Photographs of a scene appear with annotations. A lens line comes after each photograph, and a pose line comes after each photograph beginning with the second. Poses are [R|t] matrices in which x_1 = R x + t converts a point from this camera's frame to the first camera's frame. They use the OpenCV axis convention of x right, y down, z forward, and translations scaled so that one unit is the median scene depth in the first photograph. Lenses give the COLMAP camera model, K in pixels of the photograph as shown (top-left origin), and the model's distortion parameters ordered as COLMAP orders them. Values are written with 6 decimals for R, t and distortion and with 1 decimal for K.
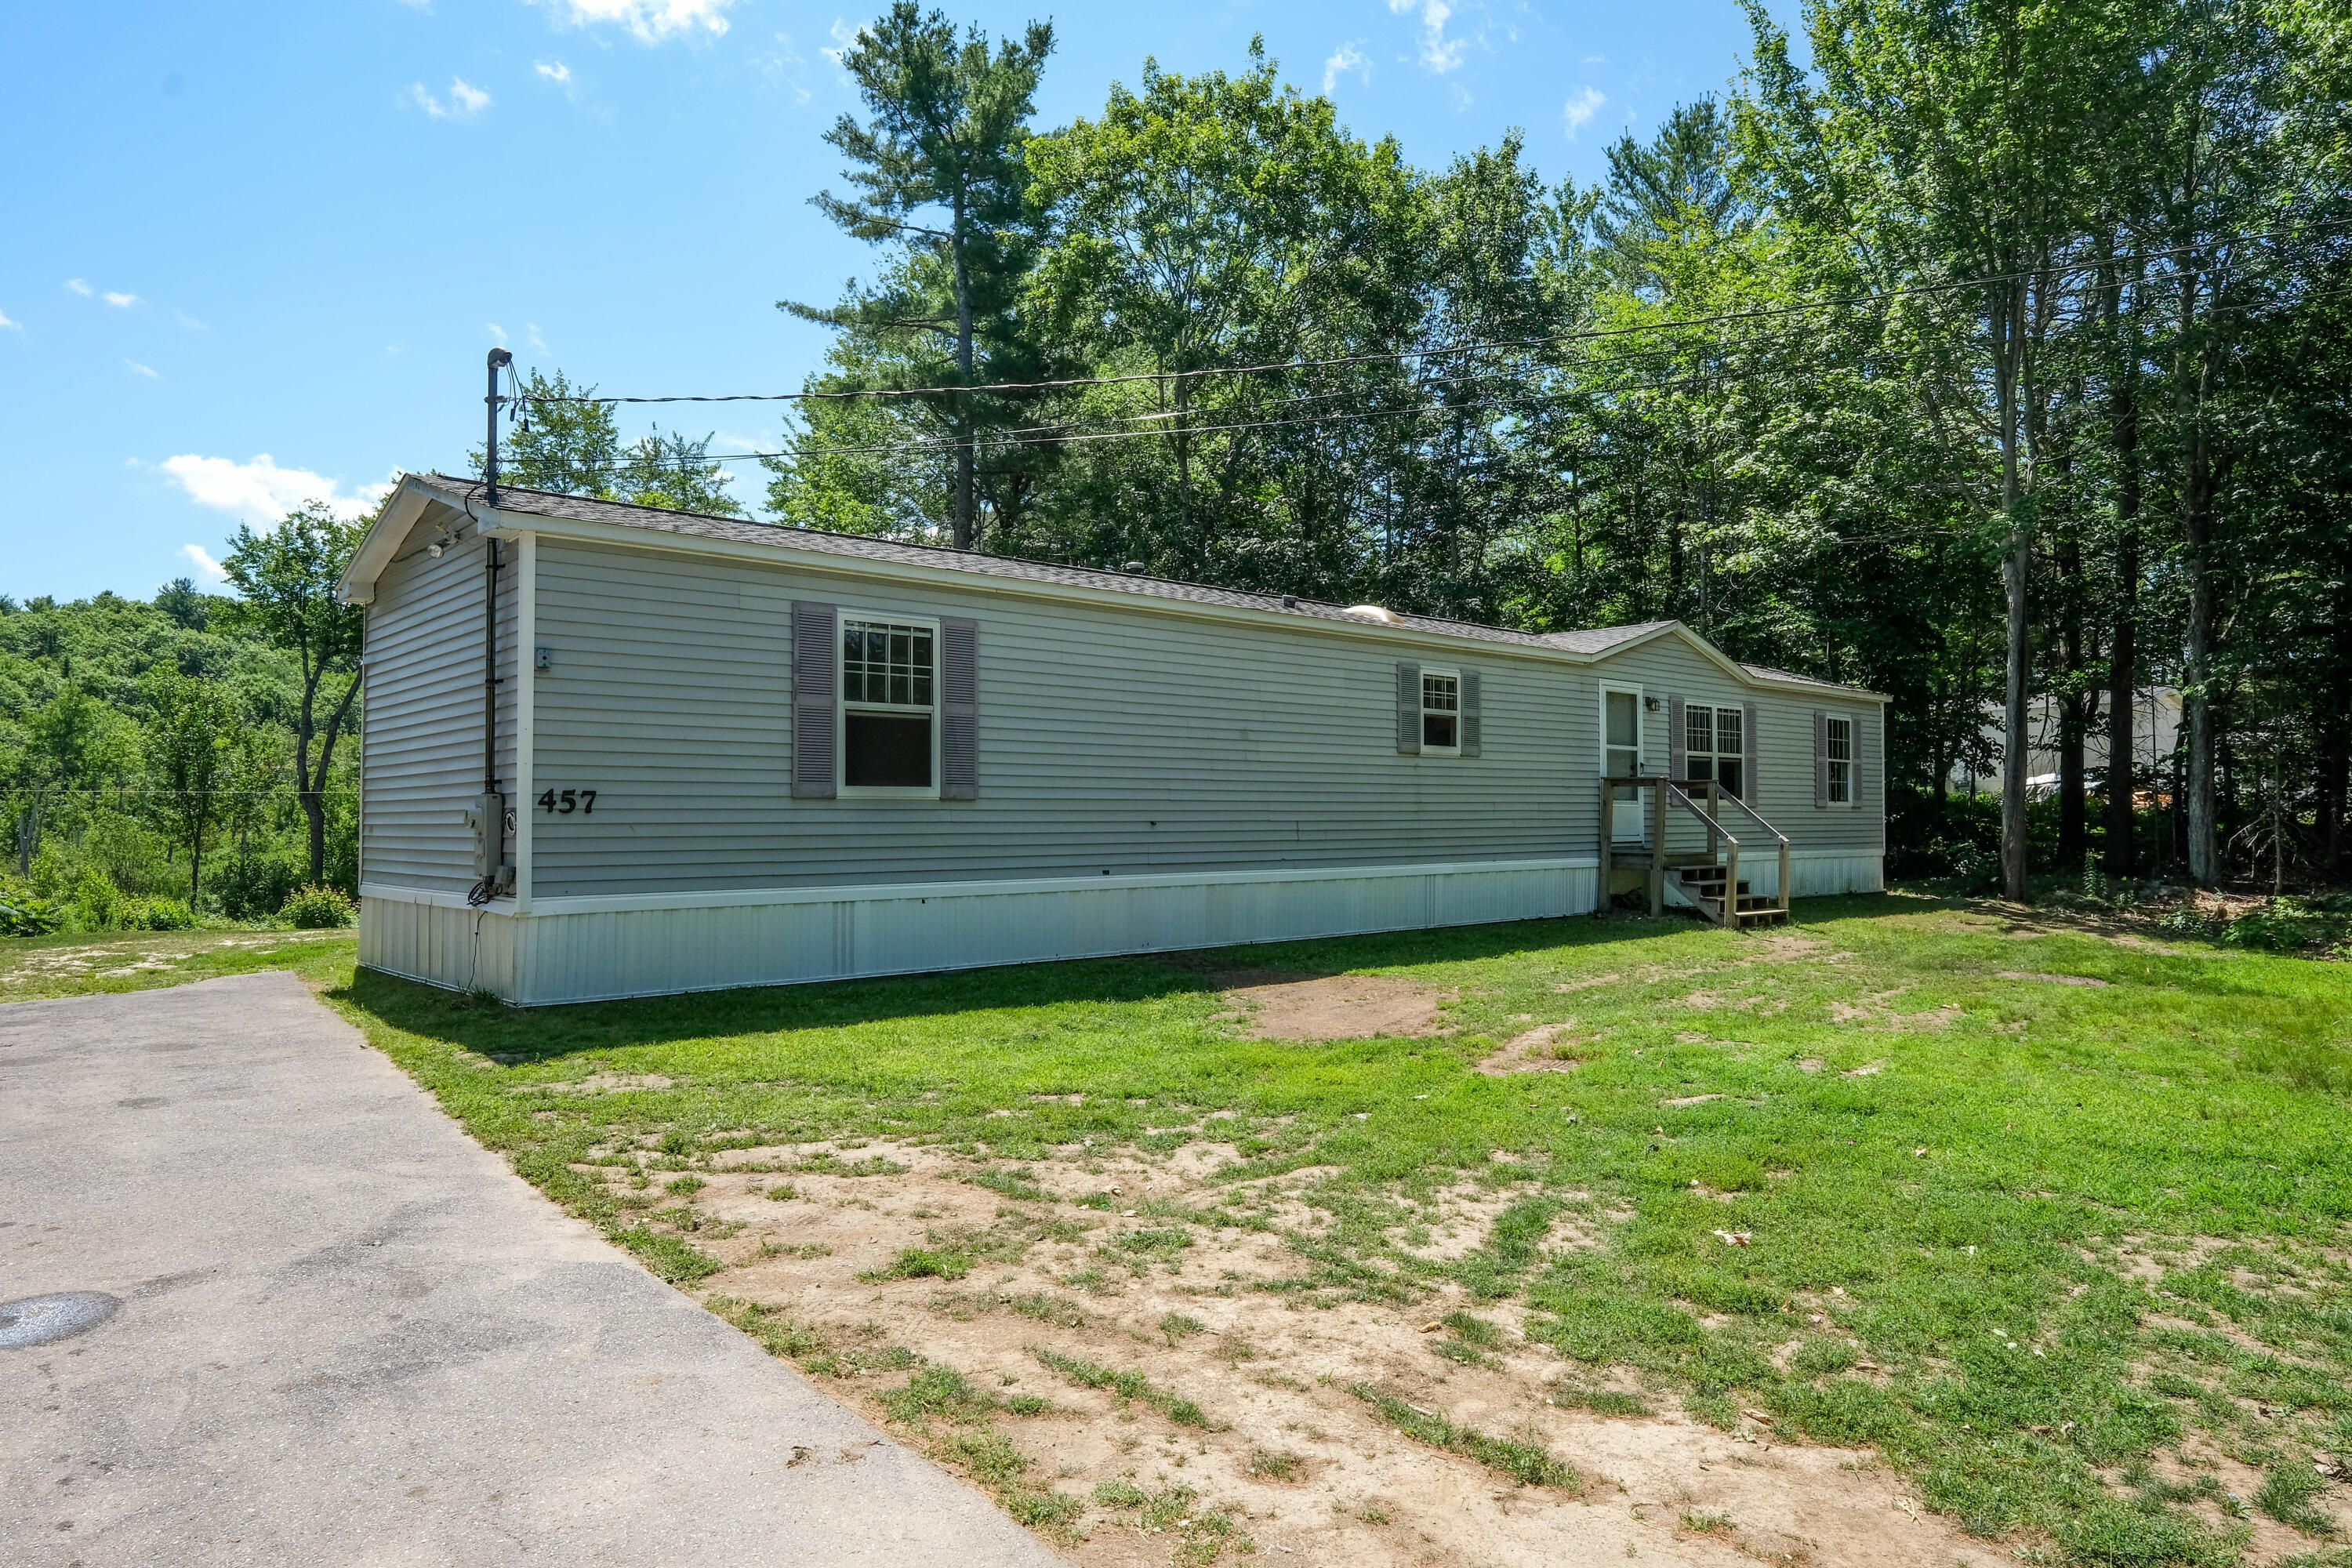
lens RADIAL K [[1468.2, 0, 1172.3], [0, 1468.2, 782.1], [0, 0, 1]] dist [0.018942, 0.000677]
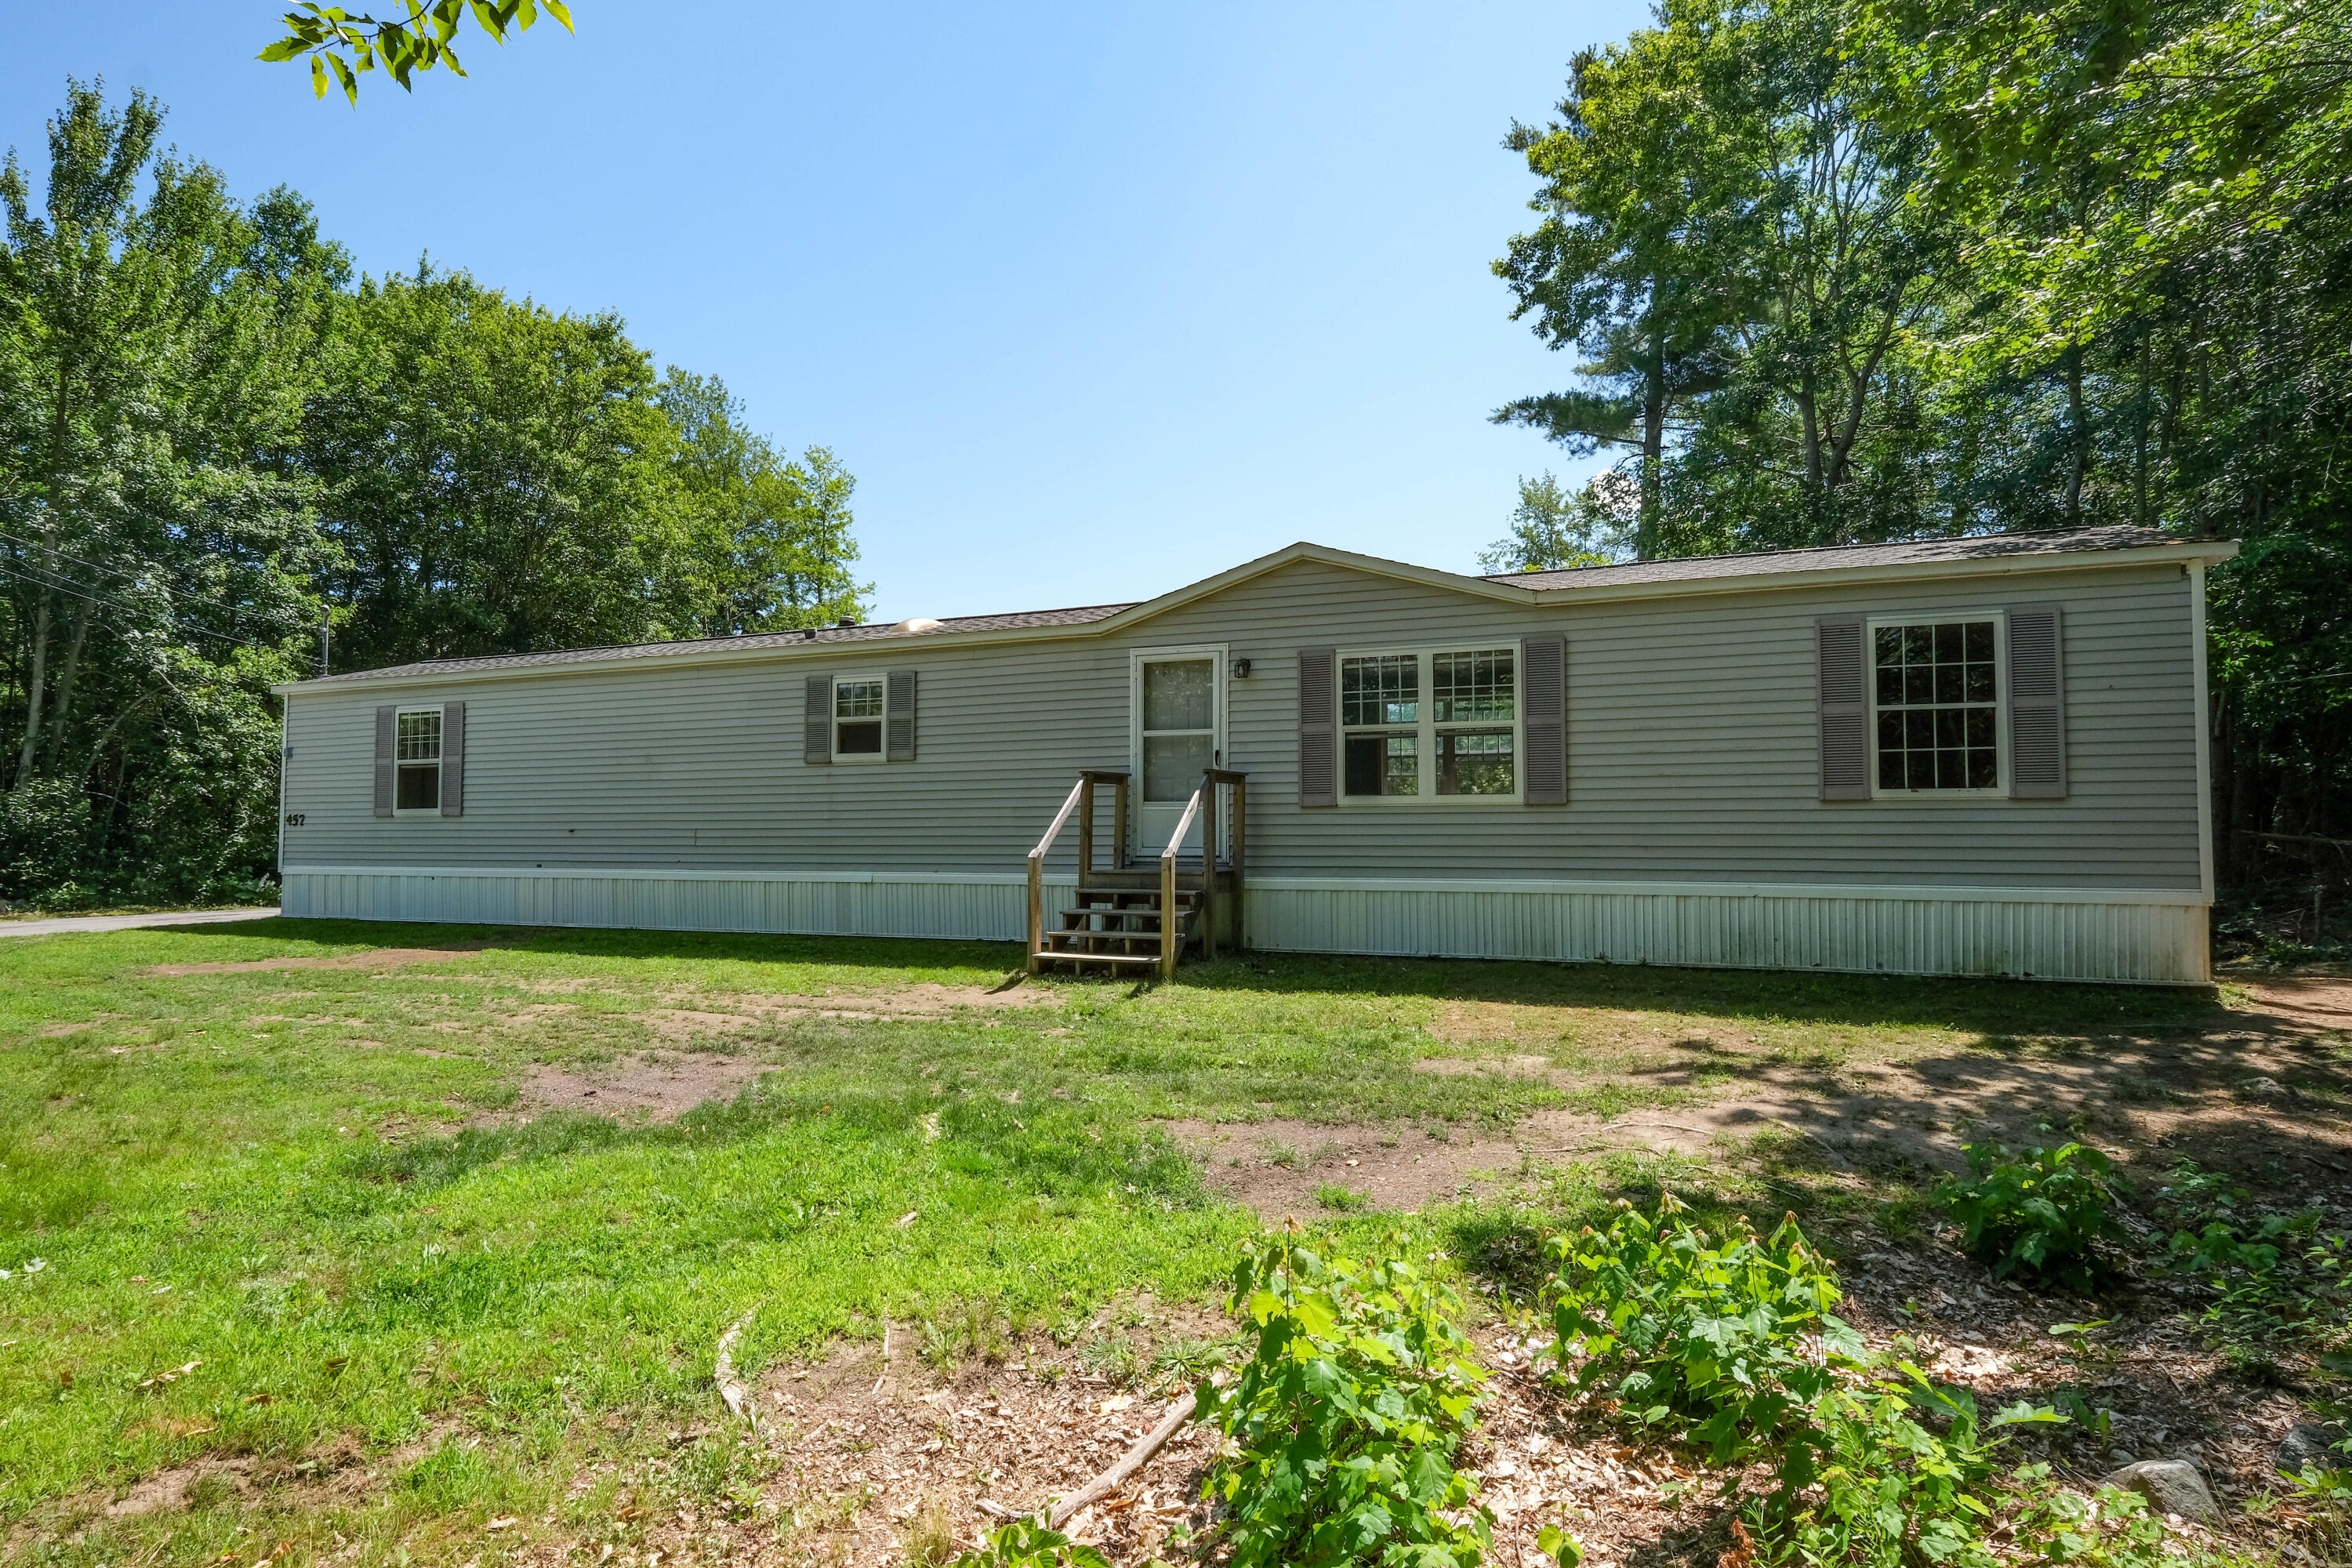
lens RADIAL K [[1083.2, 0, 1184.8], [0, 1083.2, 808.3], [0, 0, 1]] dist [-0.000033, 0.000278]
pose [[0.464878, -0.013339, -0.885274, 0.505429], [0.026428, 0.999650, -0.001185, 0.010513], [0.884980, -0.022845, 0.465068, 0.461422]]
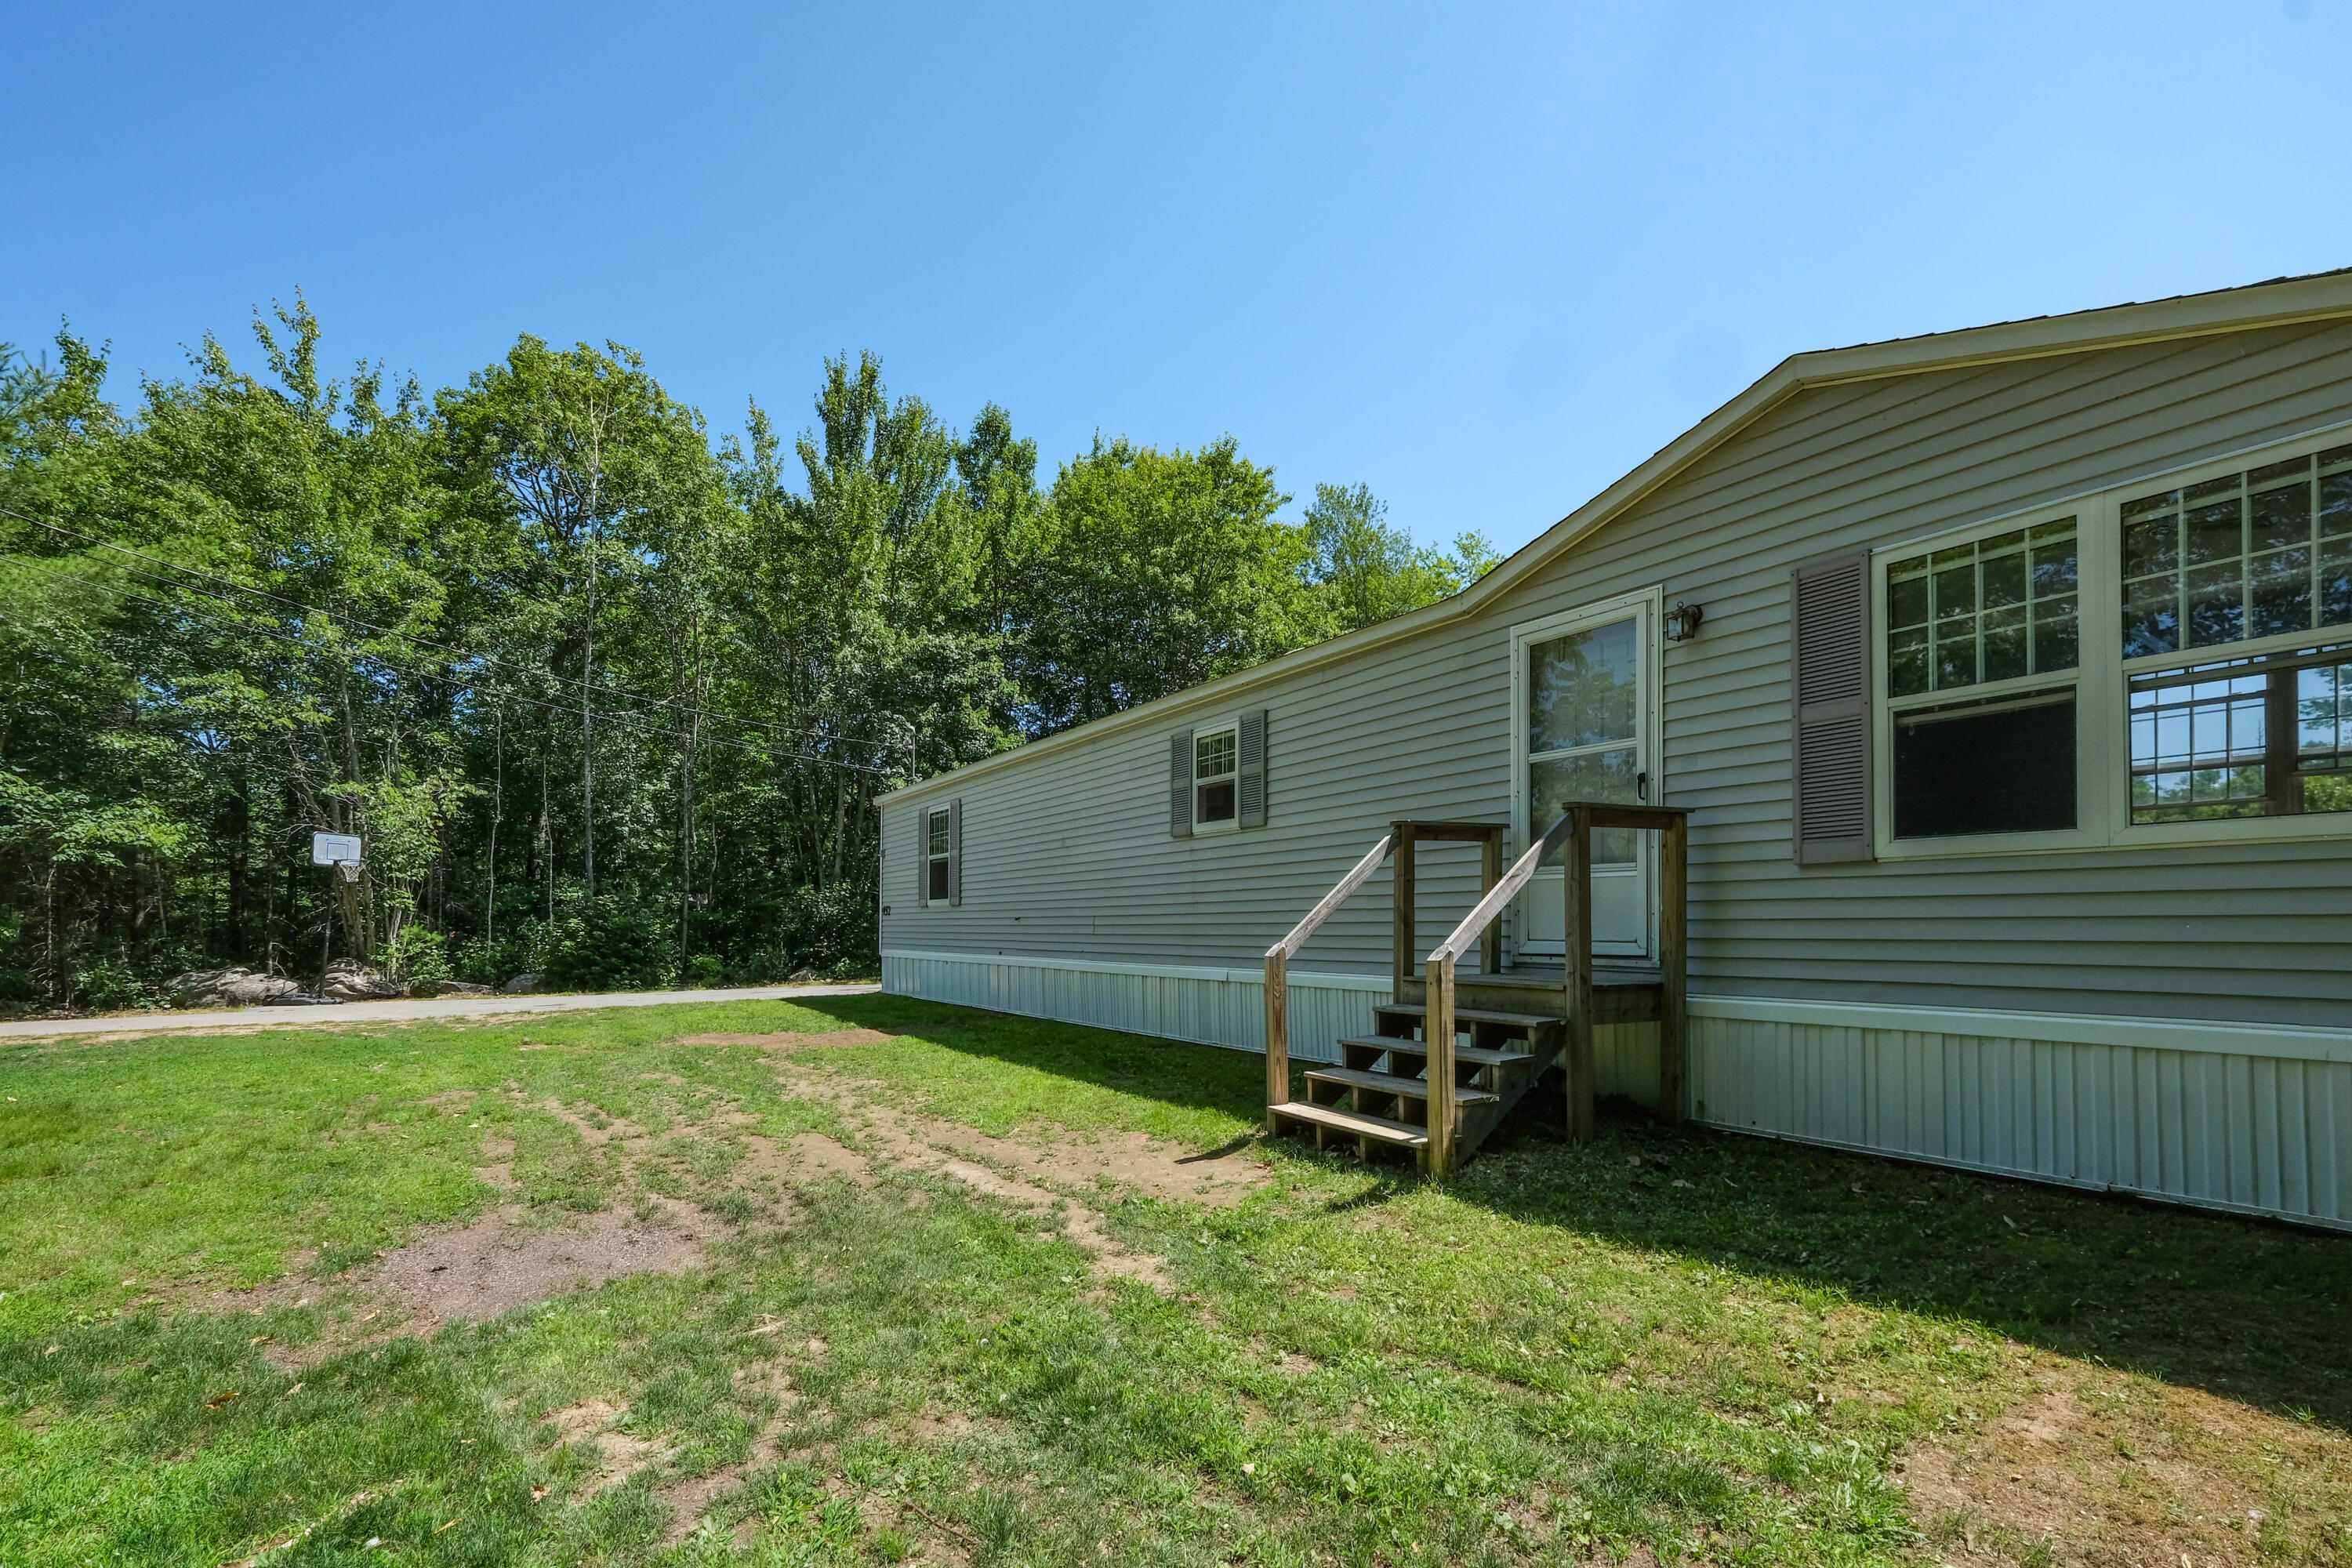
lens RADIAL K [[1045.7, 0, 1177.3], [0, 1045.7, 917.2], [0, 0, 1]] dist [-0.002244, -0.000305]
pose [[-0.155969, 0.005445, -0.987747, 0.407838], [0.041005, 0.999158, -0.000967, 0.015119], [0.986910, -0.040653, -0.156061, 0.576749]]
